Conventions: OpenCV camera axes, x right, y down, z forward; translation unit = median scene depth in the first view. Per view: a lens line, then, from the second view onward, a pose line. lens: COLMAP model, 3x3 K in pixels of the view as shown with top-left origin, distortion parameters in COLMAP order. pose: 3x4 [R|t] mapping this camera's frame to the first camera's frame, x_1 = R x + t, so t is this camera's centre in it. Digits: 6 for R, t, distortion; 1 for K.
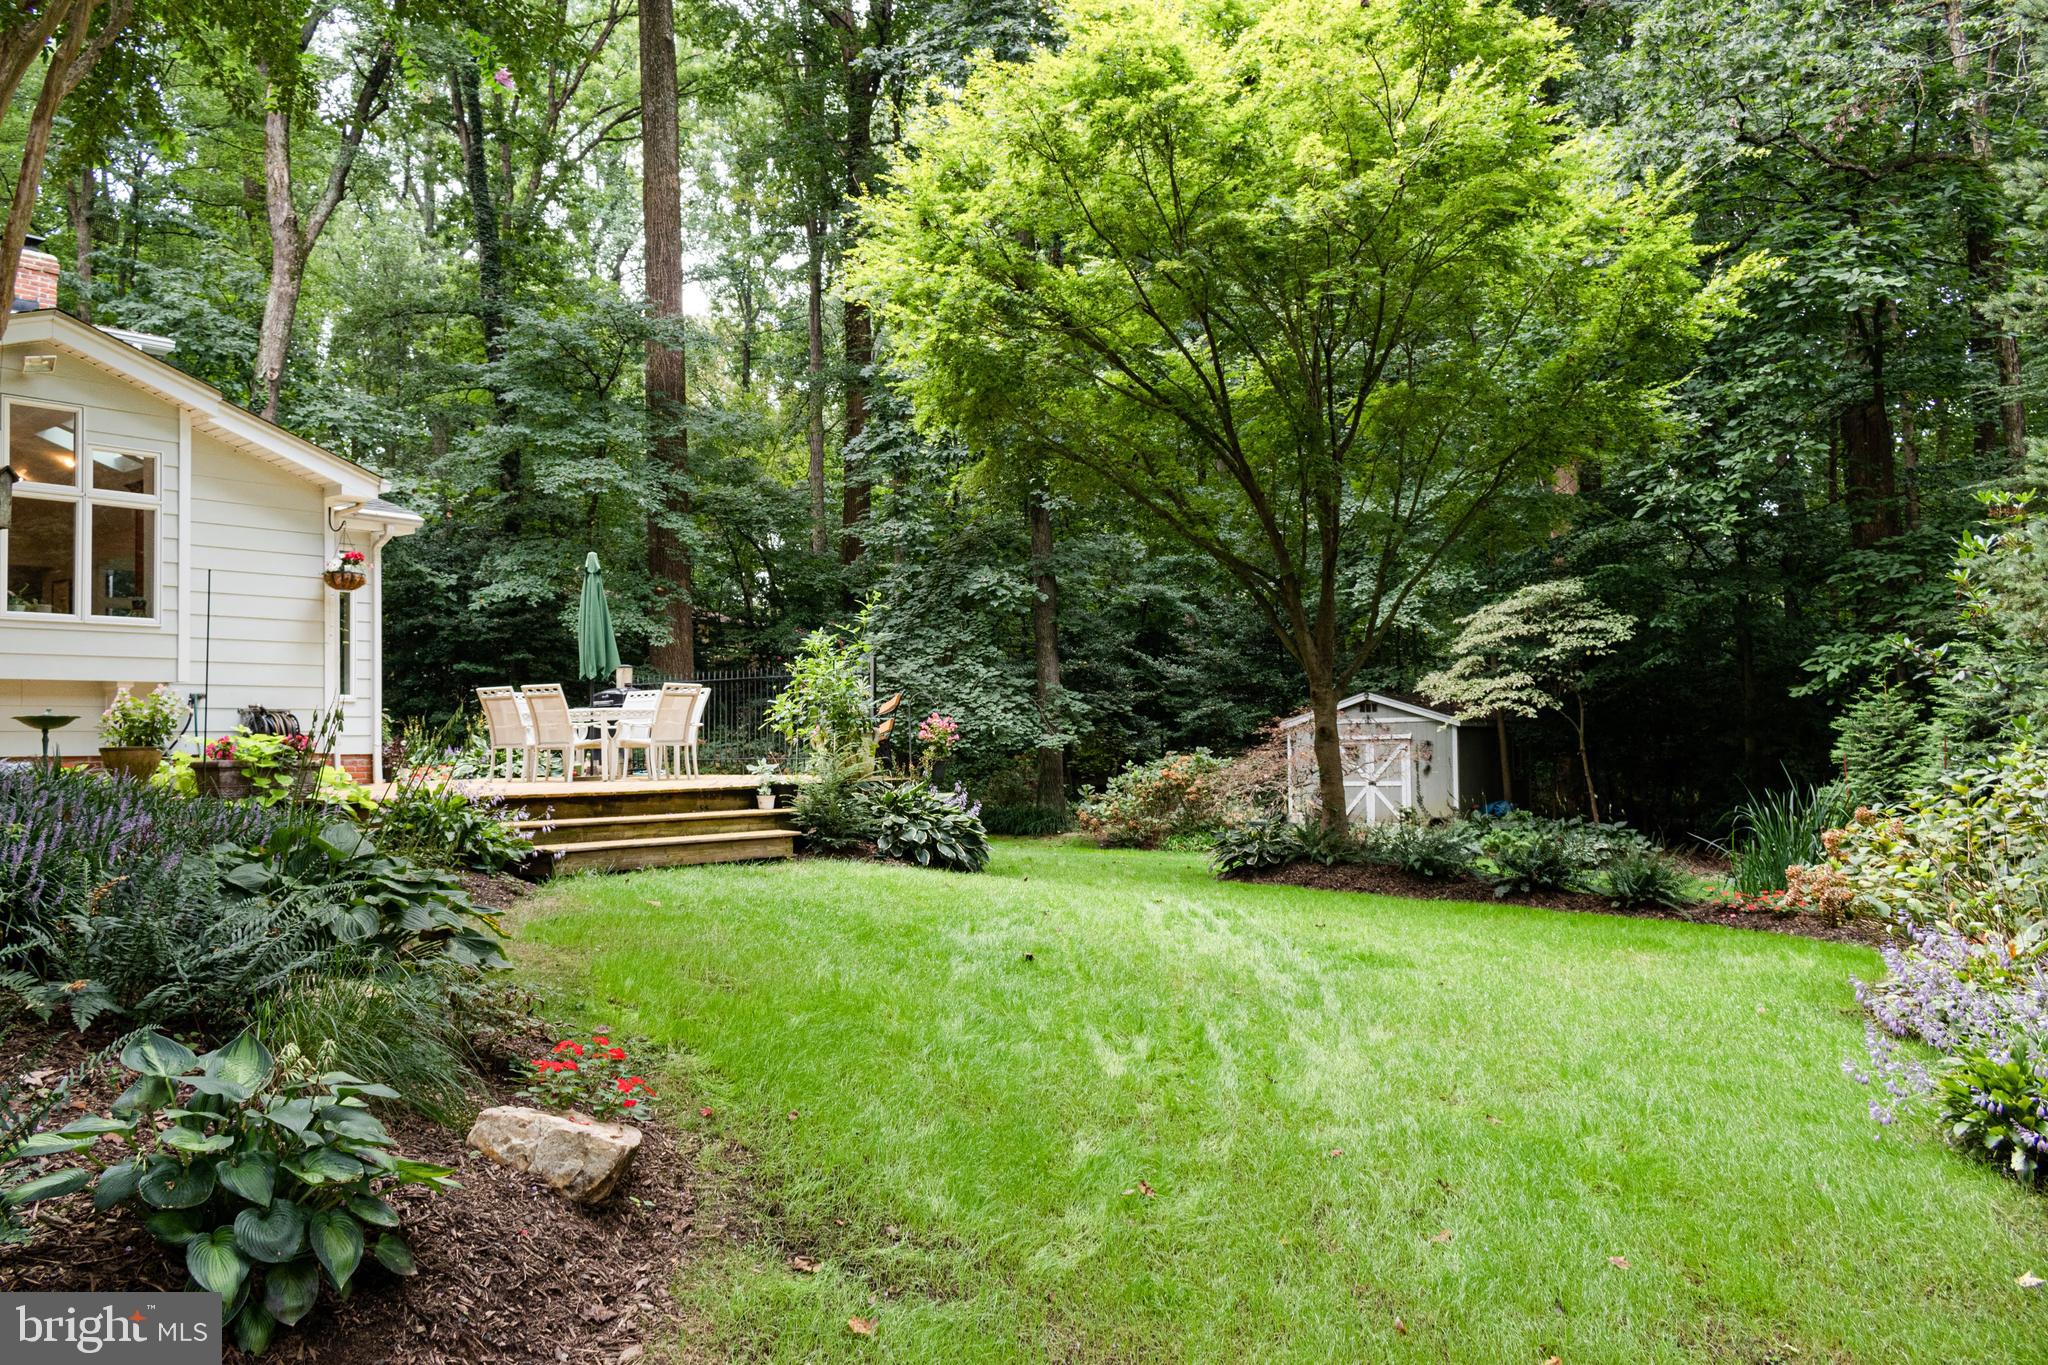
lens RADIAL K [[1693.0, 0, 1024.0], [0, 1693.0, 682.5], [0, 0, 1]] dist [-0.046664, 0.156895]
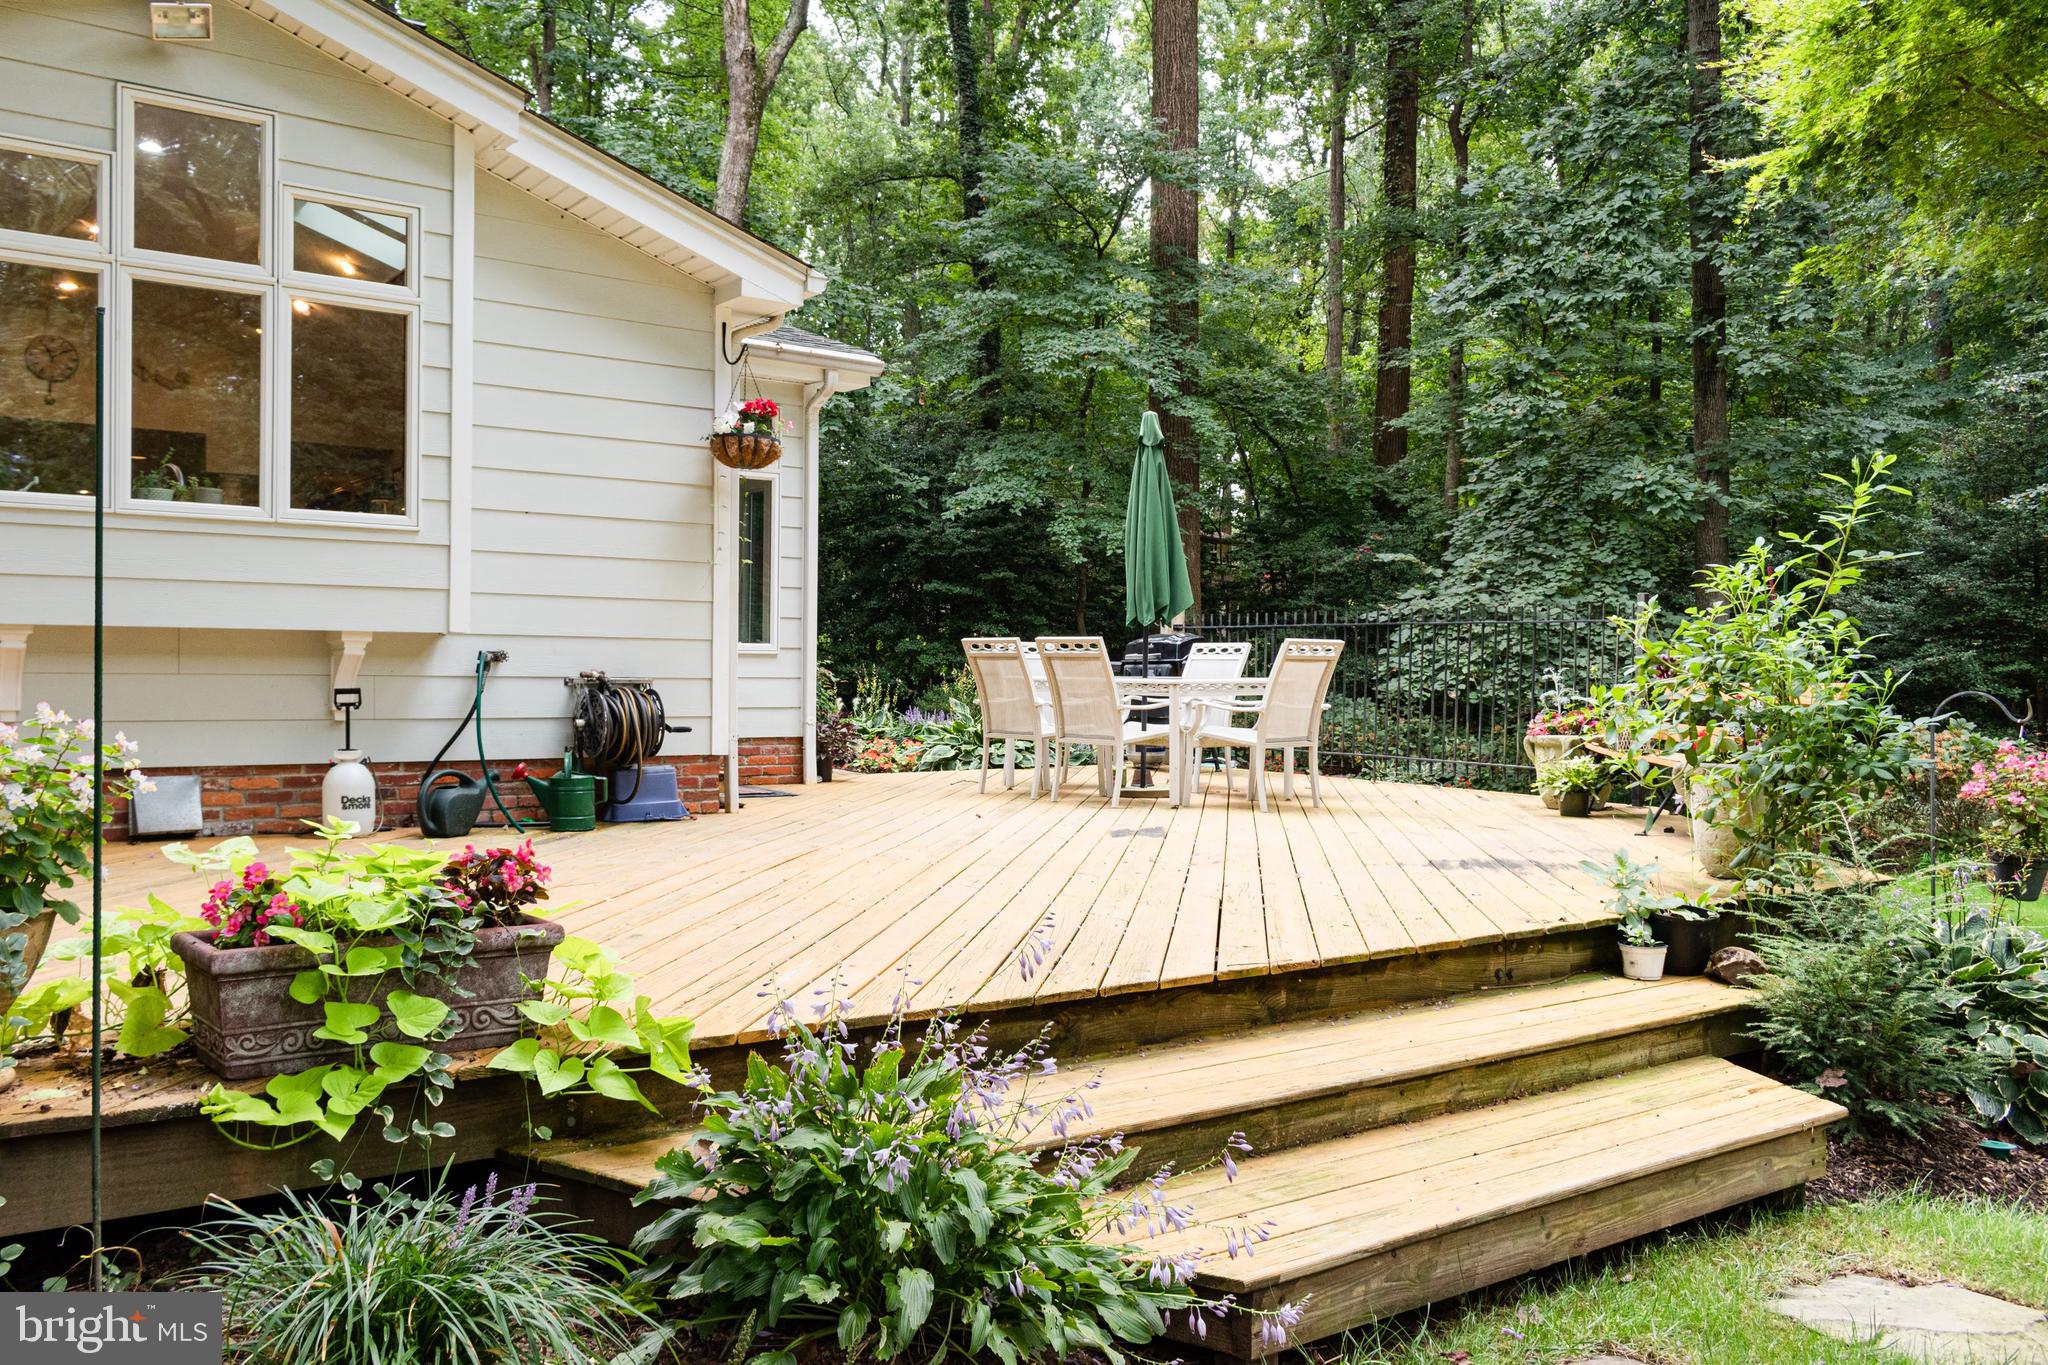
lens RADIAL K [[1636.3, 0, 992.6], [0, 1636.3, 682.0], [0, 0, 1]] dist [0.011782, 0.006547]
pose [[0.960105, 0.029773, -0.278052, -0.089045], [-0.015323, 0.998423, 0.053998, -0.007554], [0.279221, -0.047584, 0.959047, 0.260639]]
